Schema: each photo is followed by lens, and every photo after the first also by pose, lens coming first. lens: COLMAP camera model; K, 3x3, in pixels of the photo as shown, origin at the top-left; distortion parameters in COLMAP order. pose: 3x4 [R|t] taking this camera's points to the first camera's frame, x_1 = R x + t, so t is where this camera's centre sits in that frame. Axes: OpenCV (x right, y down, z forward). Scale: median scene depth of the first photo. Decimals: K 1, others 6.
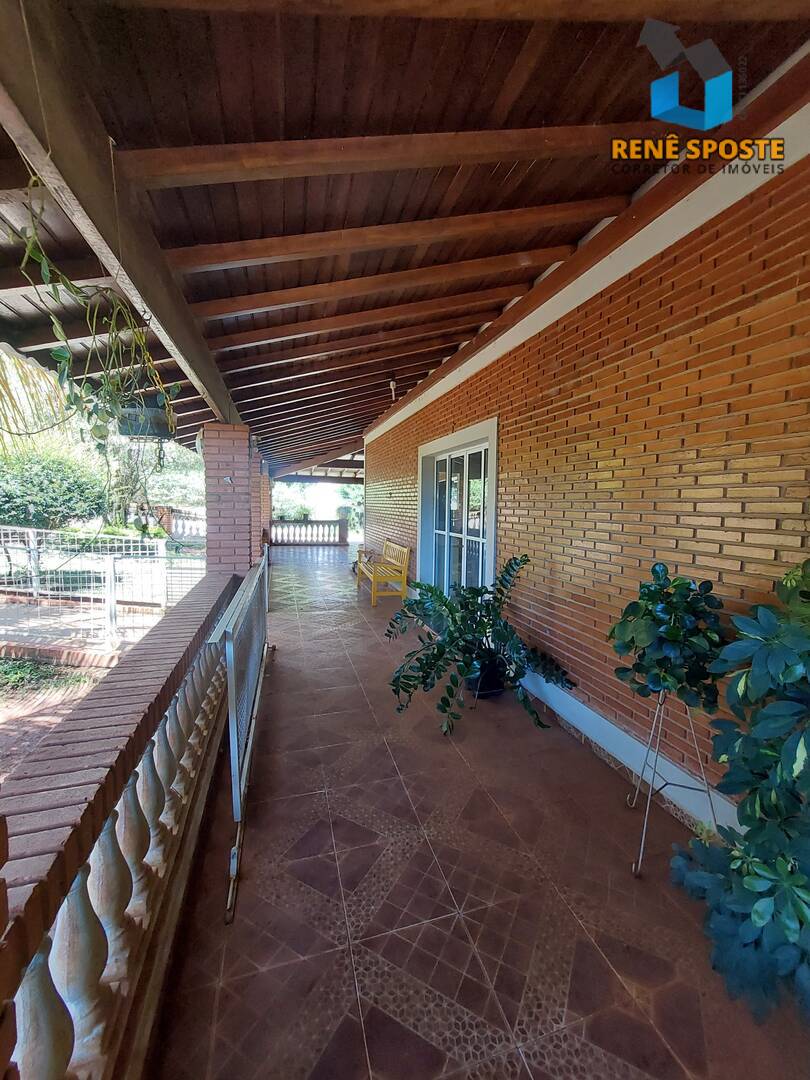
lens RADIAL K [[425.9, 0, 407.1], [0, 425.9, 543.1], [0, 0, 1]] dist [-0.002662, 0.000229]
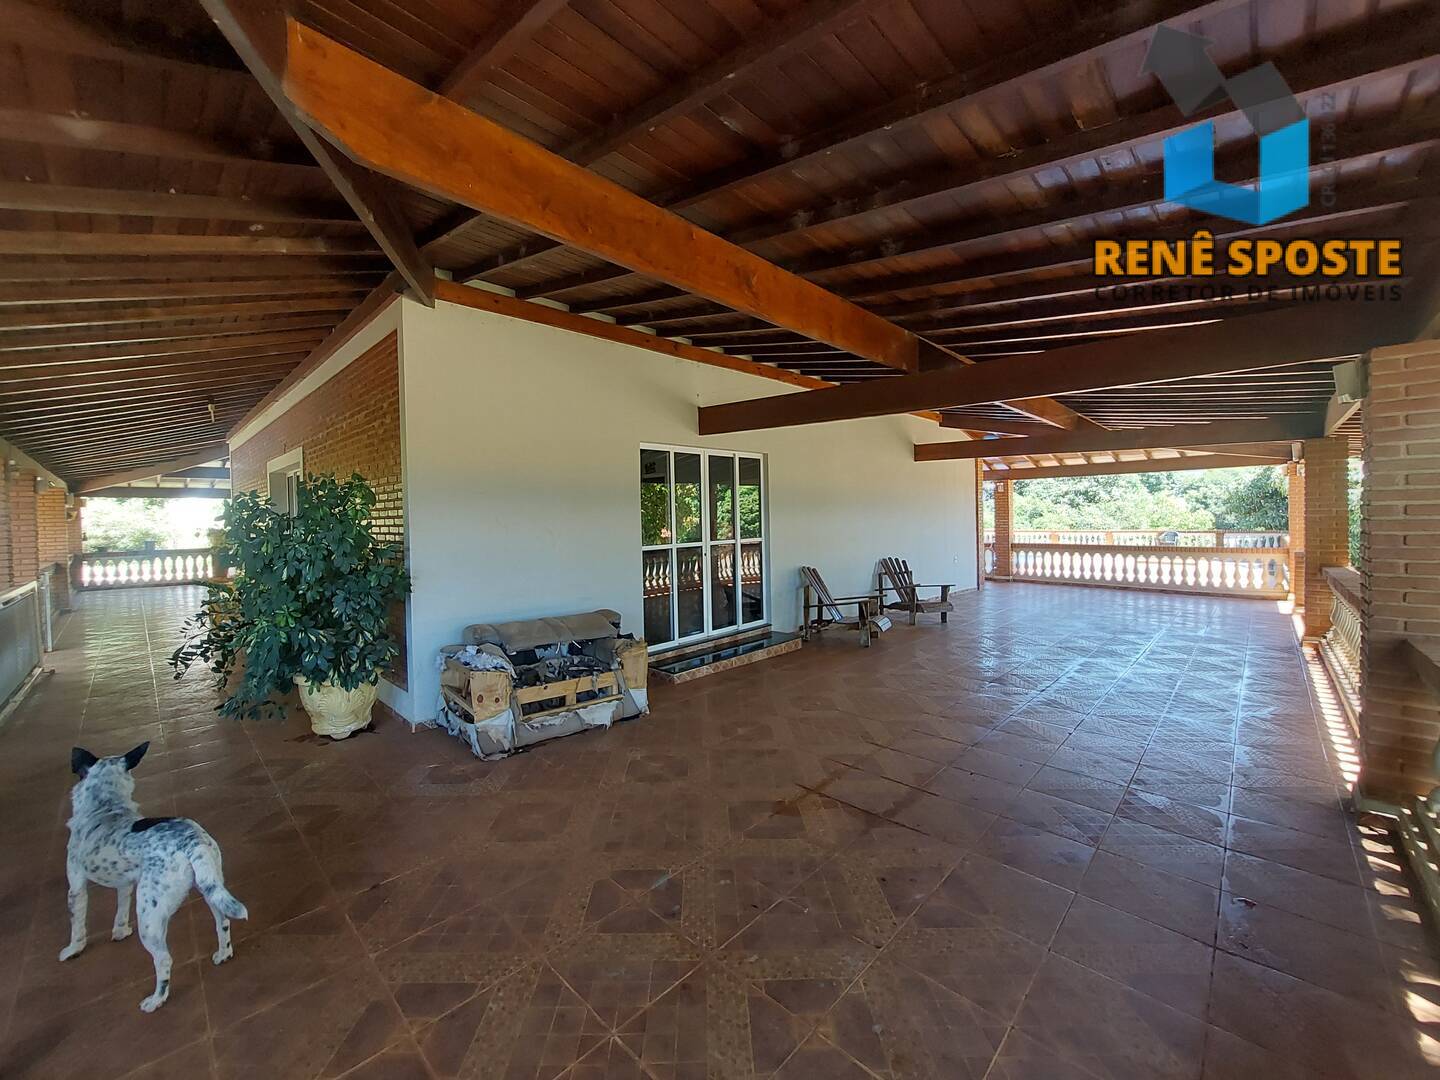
lens RADIAL K [[567.9, 0, 720.1], [0, 567.9, 532.5], [0, 0, 1]] dist [-0.002662, 0.000229]
pose [[0.869208, -0.052459, 0.491656, 0.124142], [0.083066, 0.995716, -0.040613, 0.032928], [-0.487419, 0.076142, 0.869842, -0.281310]]
